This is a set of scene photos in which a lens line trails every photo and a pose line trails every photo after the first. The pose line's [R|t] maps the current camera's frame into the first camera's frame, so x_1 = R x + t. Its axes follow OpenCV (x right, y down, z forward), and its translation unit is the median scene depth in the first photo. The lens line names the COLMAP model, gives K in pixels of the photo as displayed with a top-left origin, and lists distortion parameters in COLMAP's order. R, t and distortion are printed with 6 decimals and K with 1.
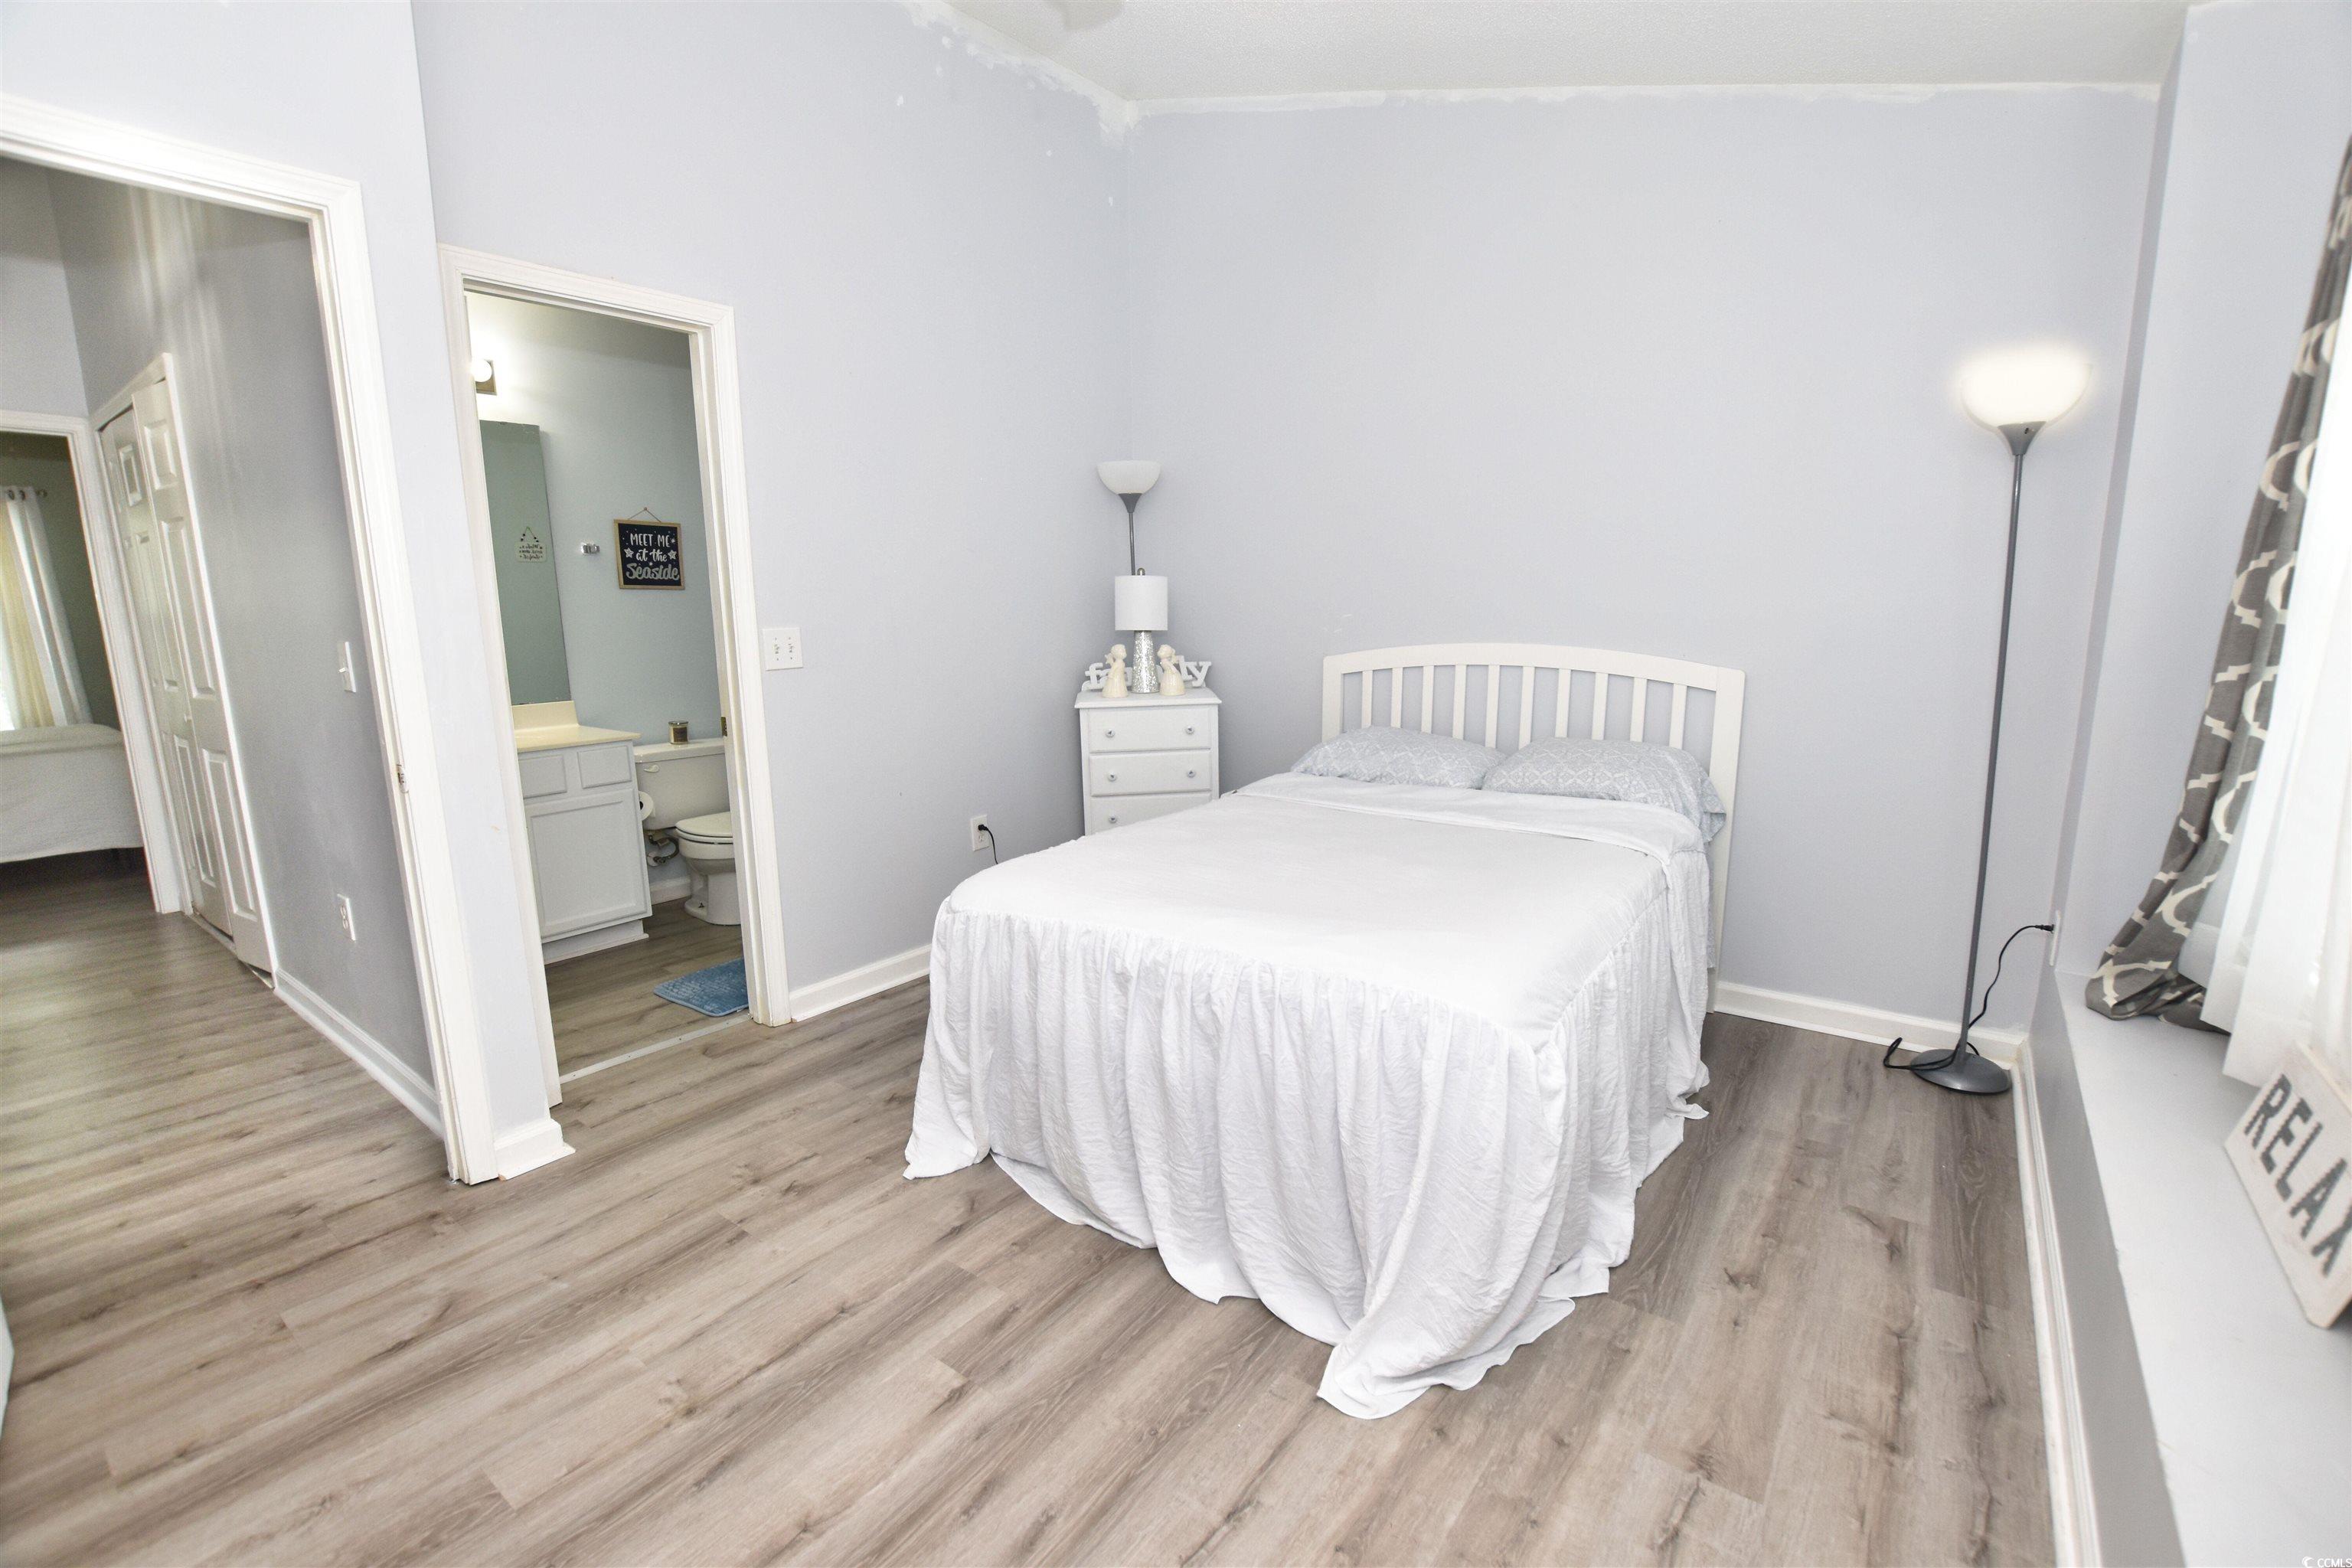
lens RADIAL K [[1011.6, 0, 1176.0], [0, 1011.6, 784.0], [0, 0, 1]] dist [-0.033503, 0.000229]
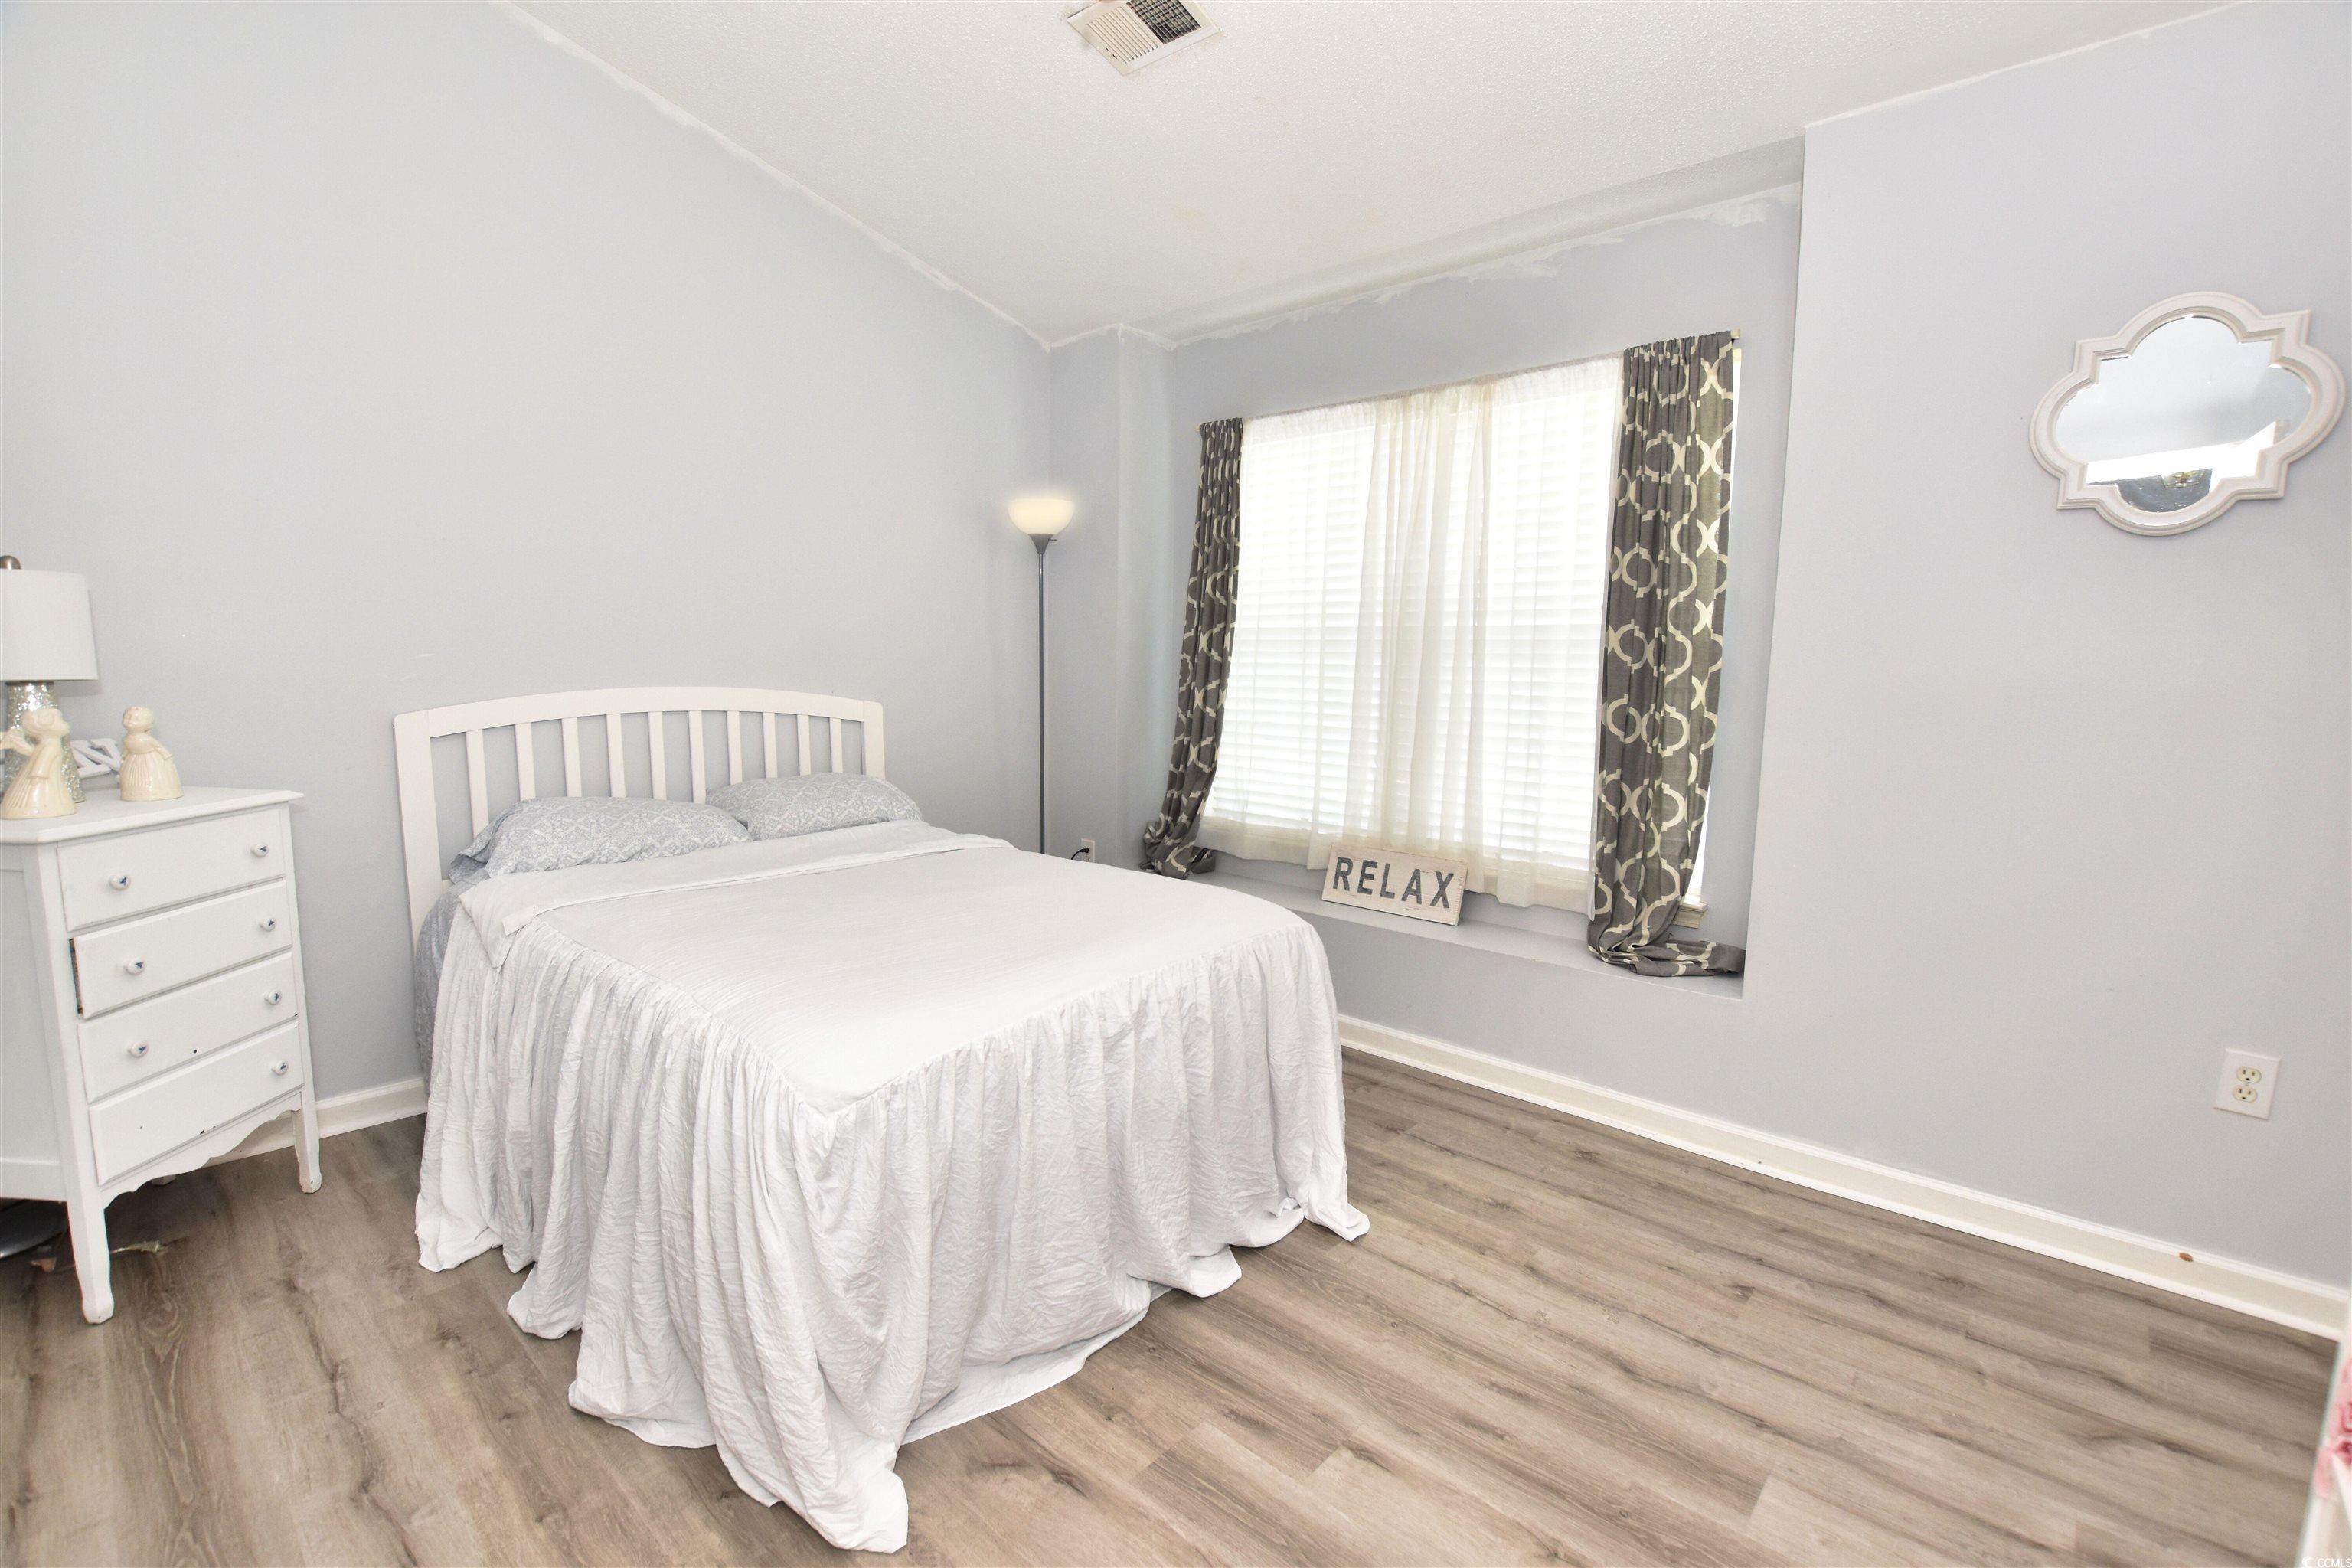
lens RADIAL K [[1045.4, 0, 1176.0], [0, 1045.4, 784.0], [0, 0, 1]] dist [-0.027035, 0.000680]
pose [[0.099176, -0.102980, 0.989727, -0.984970], [0.166192, 0.982374, 0.085561, -0.104535], [-0.981094, 0.155999, 0.114542, 0.834083]]
